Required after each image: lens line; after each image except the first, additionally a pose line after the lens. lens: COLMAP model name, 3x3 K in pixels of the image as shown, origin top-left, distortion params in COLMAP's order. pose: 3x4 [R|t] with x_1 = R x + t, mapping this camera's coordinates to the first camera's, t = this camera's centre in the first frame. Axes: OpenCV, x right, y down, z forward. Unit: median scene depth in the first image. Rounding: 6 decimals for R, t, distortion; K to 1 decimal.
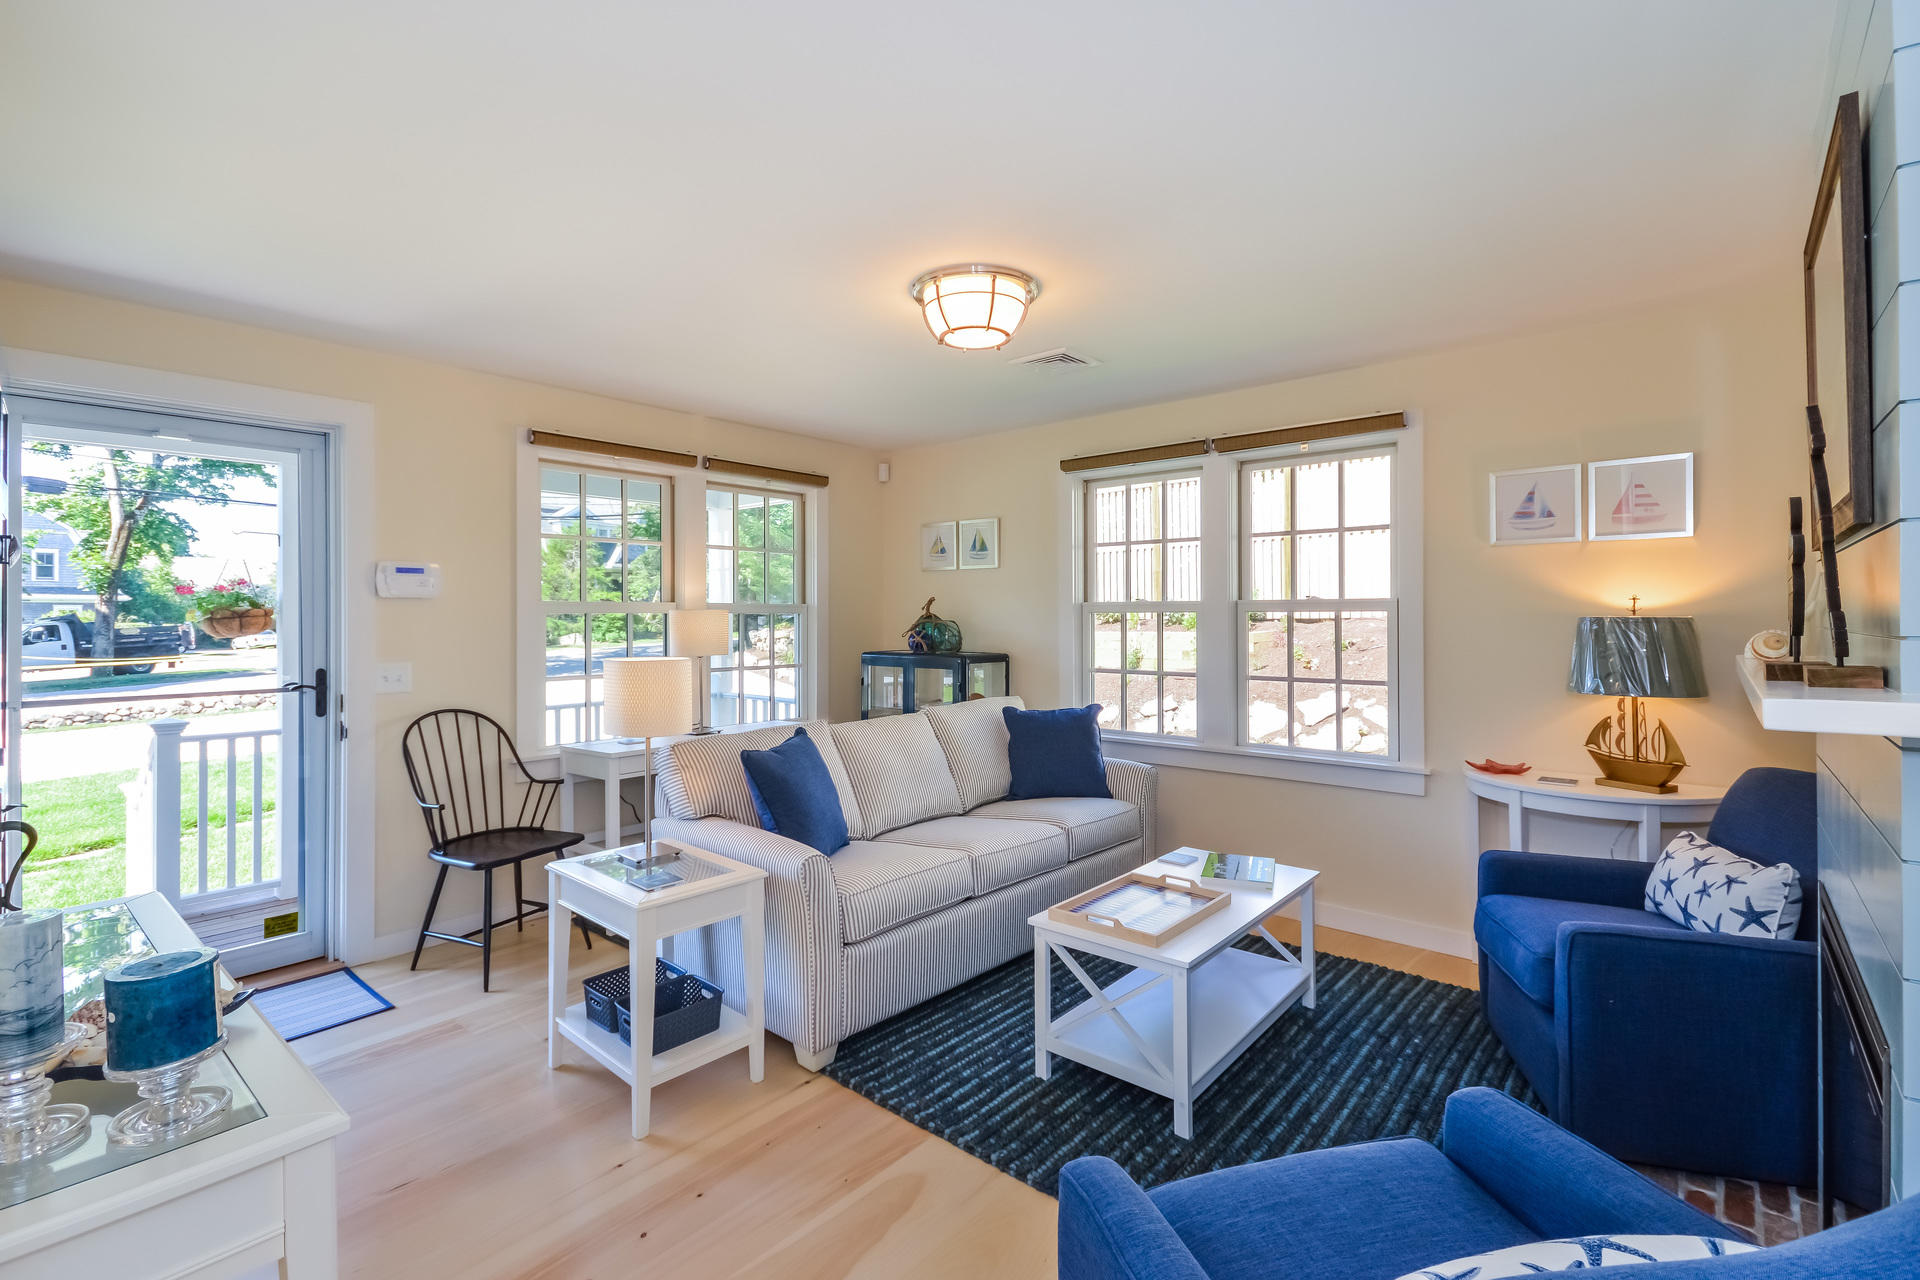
lens RADIAL K [[870.8, 0, 967.7], [0, 870.8, 634.3], [0, 0, 1]] dist [0.000038, -0.000021]
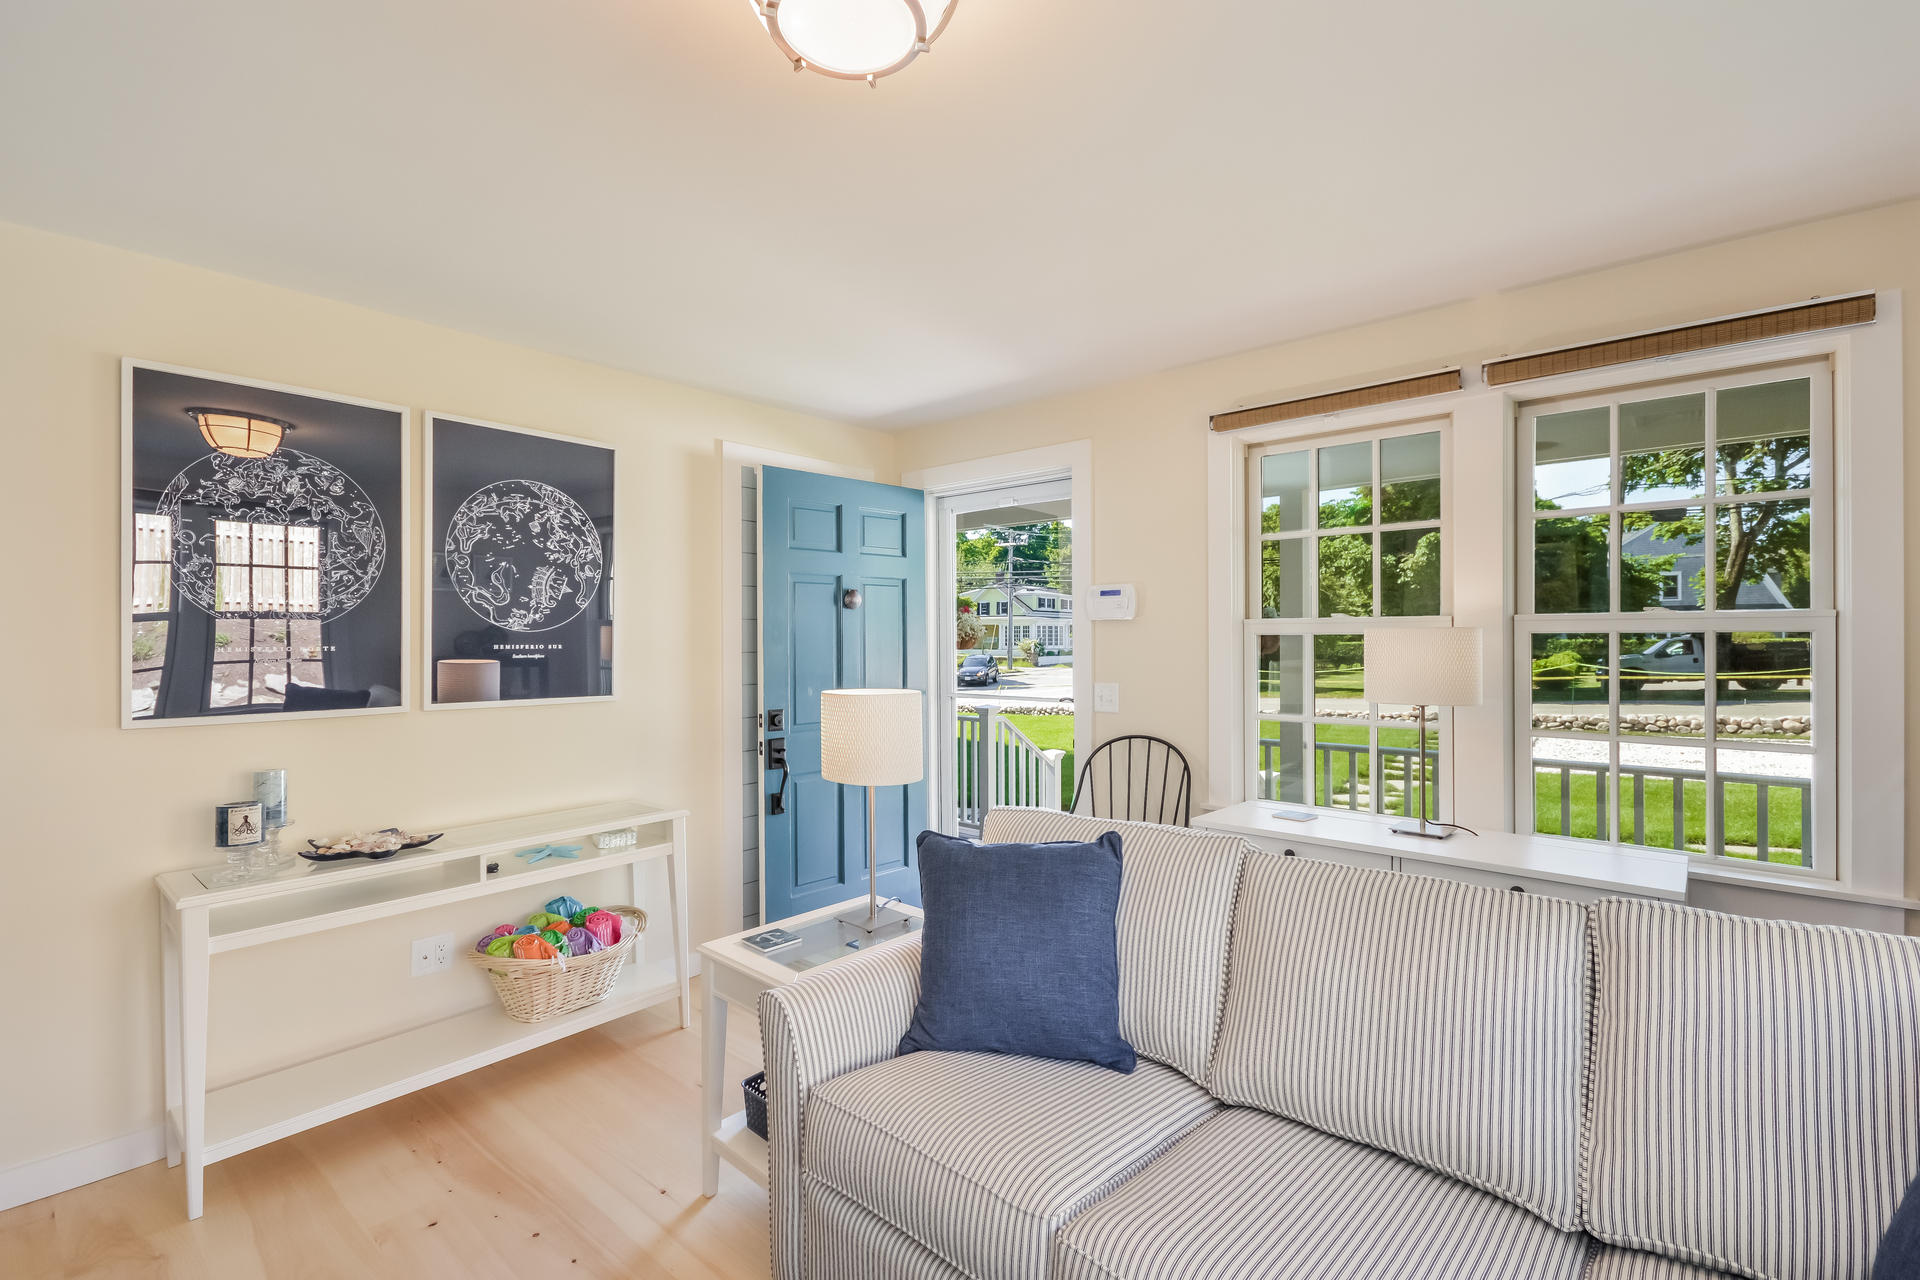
lens RADIAL K [[870.8, 0, 967.7], [0, 870.8, 634.3], [0, 0, 1]] dist [0.000038, -0.000021]
pose [[0.000547, 0.000419, -1.000000, 0.224164], [-0.017416, 0.999848, 0.000409, -0.013430], [0.999848, 0.017416, 0.000554, 0.501322]]
